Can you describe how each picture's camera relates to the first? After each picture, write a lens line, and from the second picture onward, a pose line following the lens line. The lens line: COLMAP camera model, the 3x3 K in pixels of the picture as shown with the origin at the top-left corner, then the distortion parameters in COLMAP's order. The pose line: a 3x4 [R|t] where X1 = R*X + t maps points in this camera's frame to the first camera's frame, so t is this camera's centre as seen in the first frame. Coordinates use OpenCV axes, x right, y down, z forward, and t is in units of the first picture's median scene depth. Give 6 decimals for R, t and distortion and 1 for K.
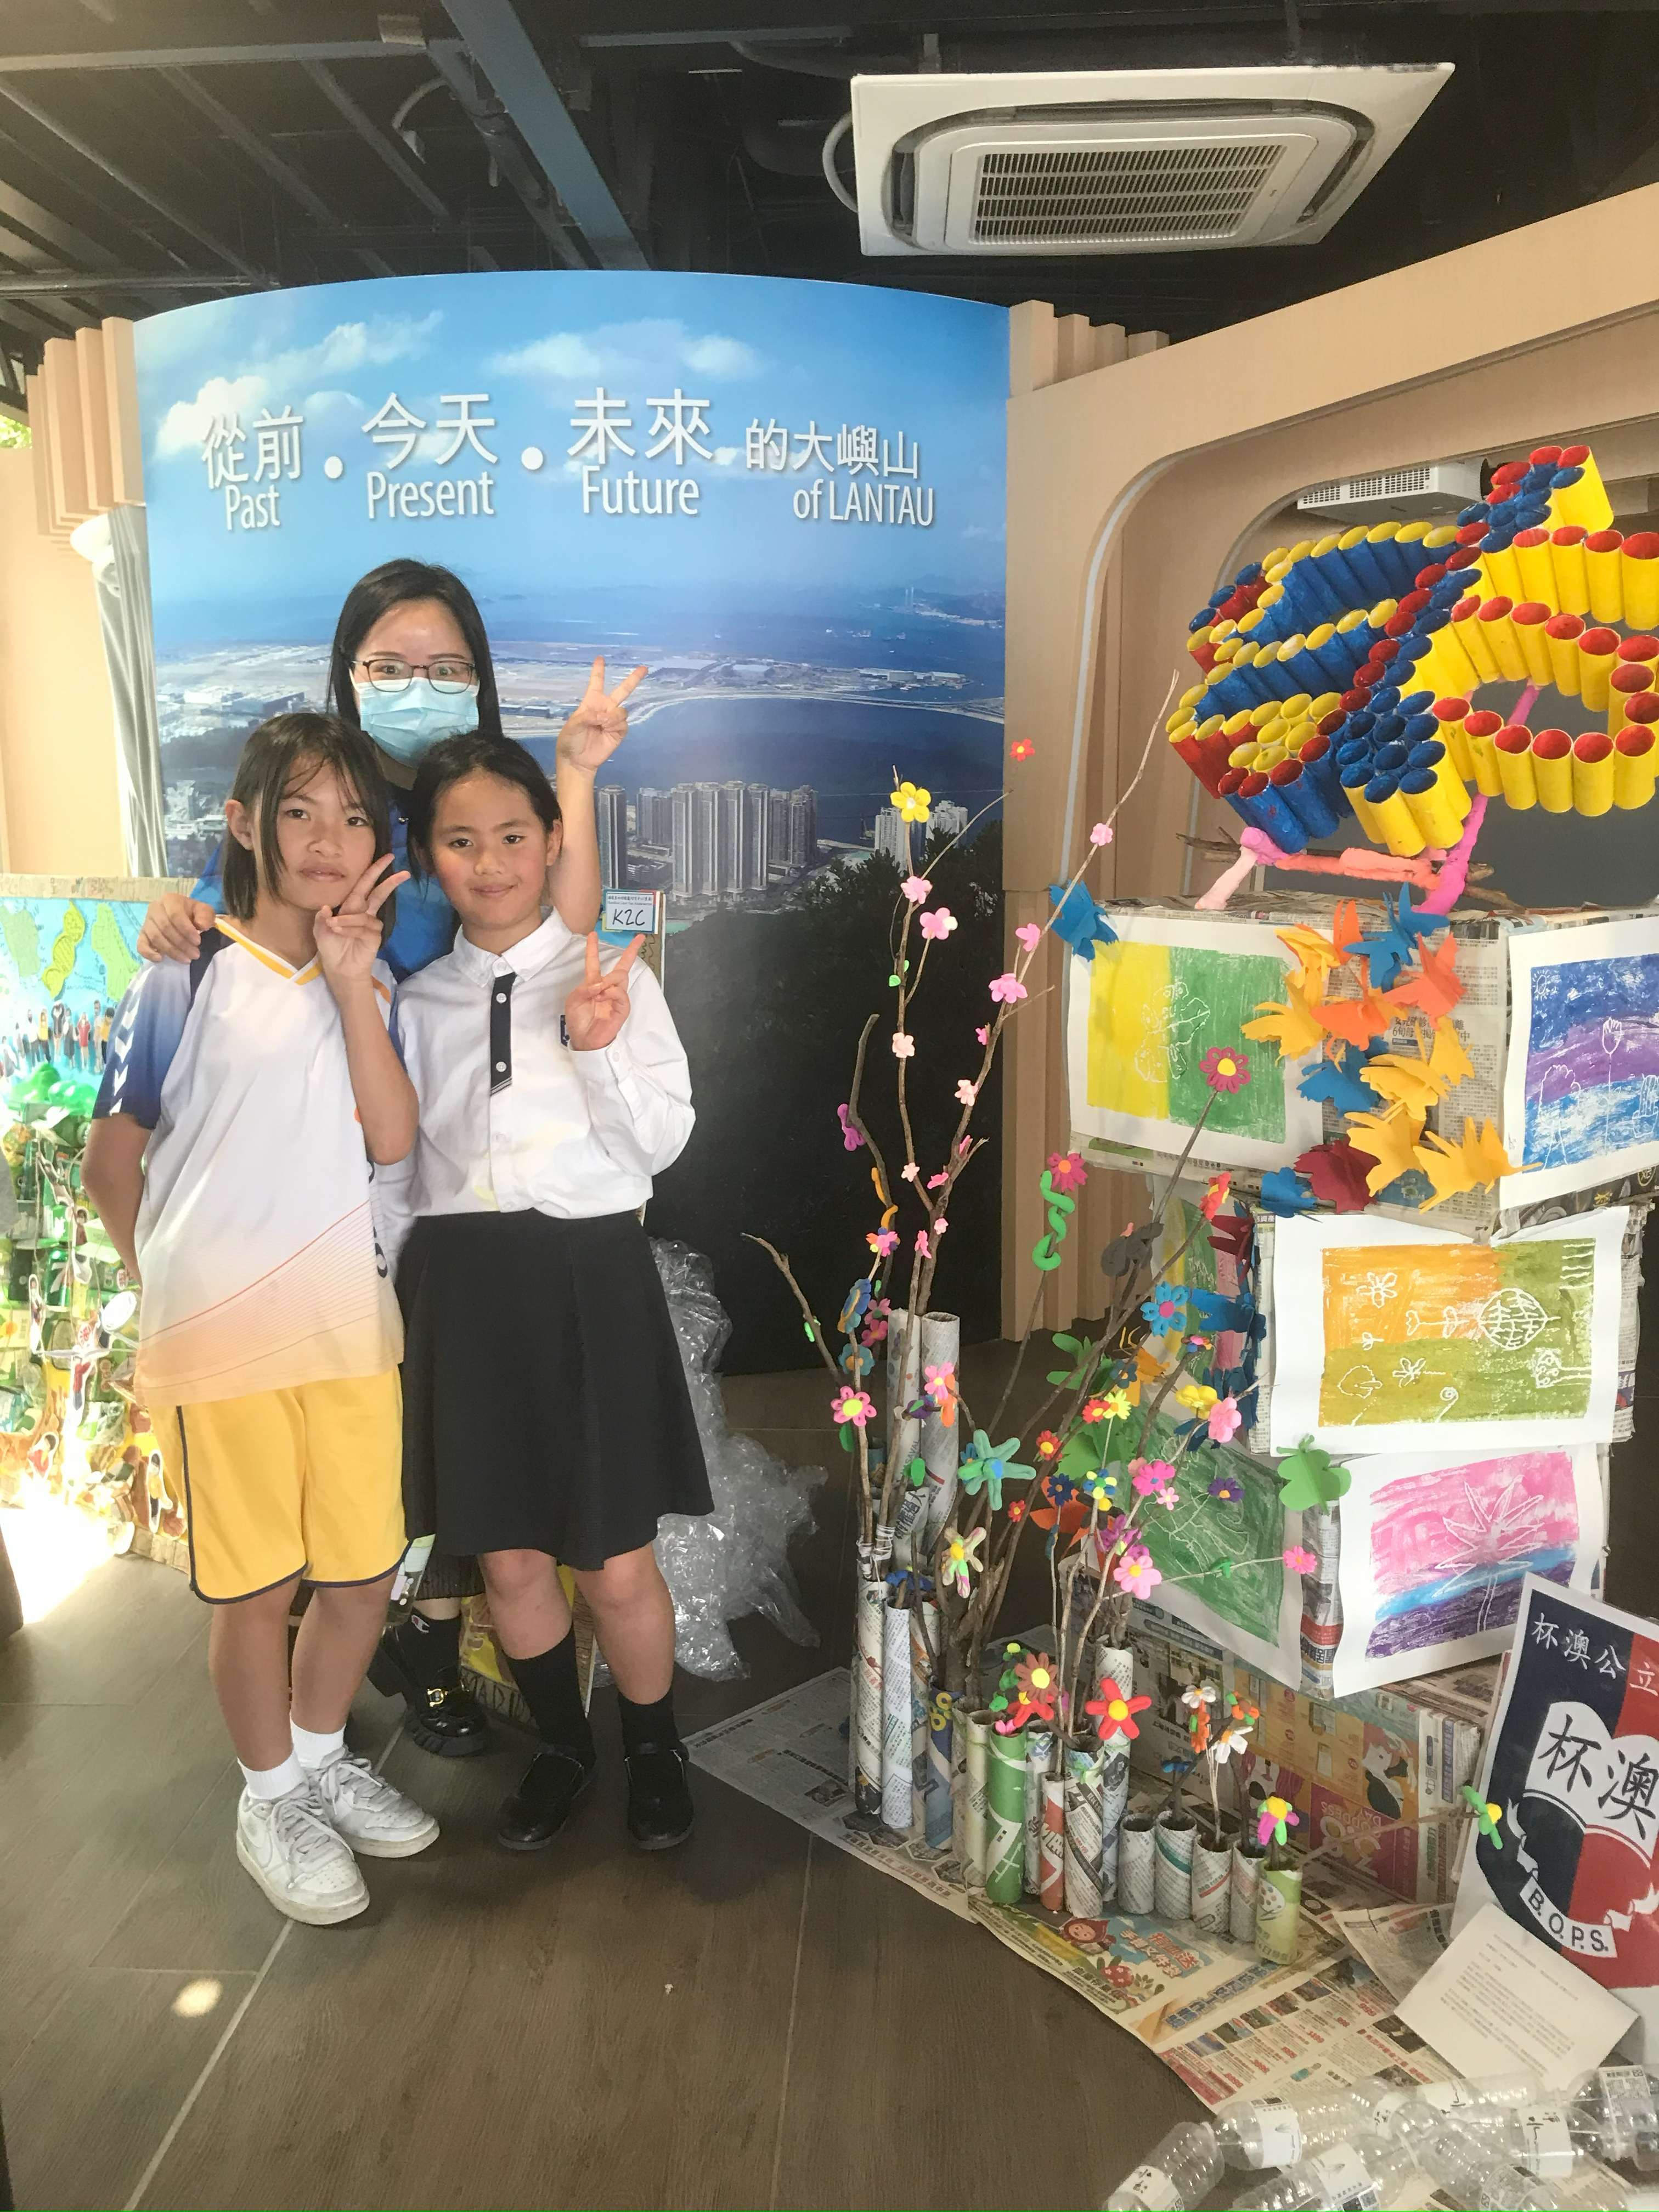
lens RADIAL K [[1818.1, 0, 831.0], [0, 1818.1, 1102.3], [0, 0, 1]] dist [0.003931, 0.011278]
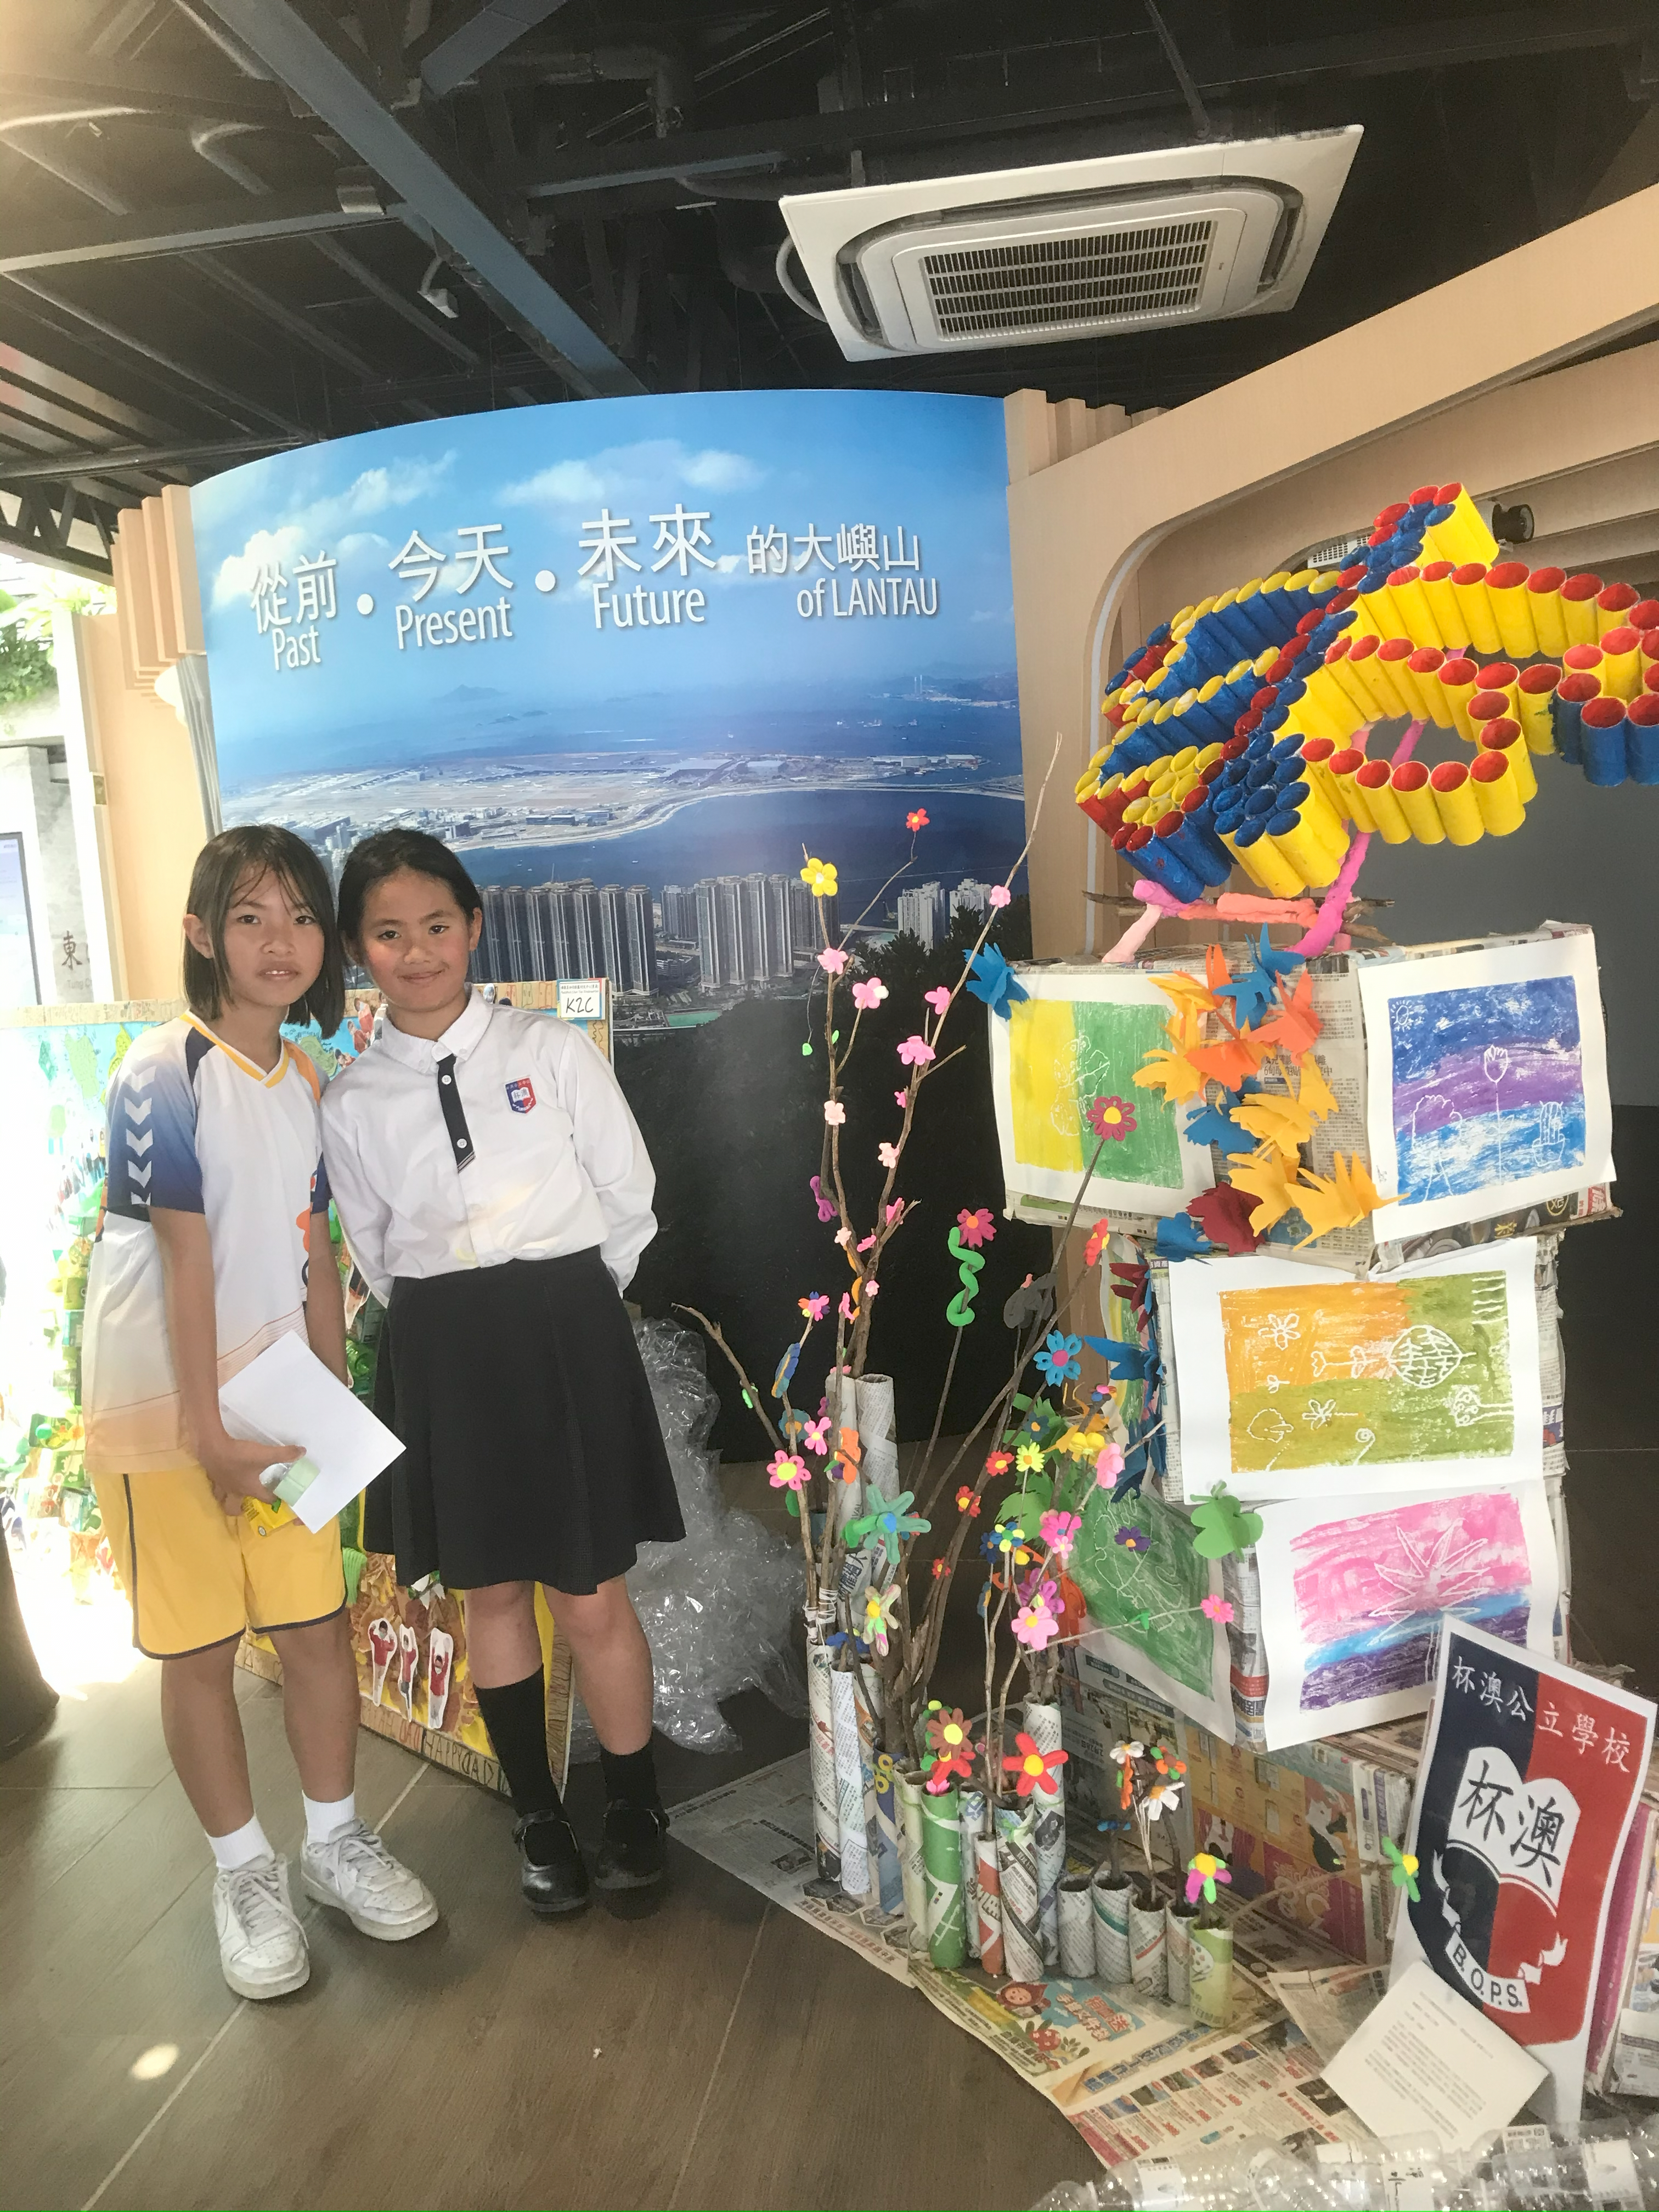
lens RADIAL K [[1814.4, 0, 828.6], [0, 1814.4, 1107.0], [0, 0, 1]] dist [0.012029, 0.001391]
pose [[0.993761, -0.051906, -0.098712, 0.153190], [0.046836, 0.997496, -0.053001, 0.020757], [0.101215, 0.048047, 0.993704, -0.016037]]
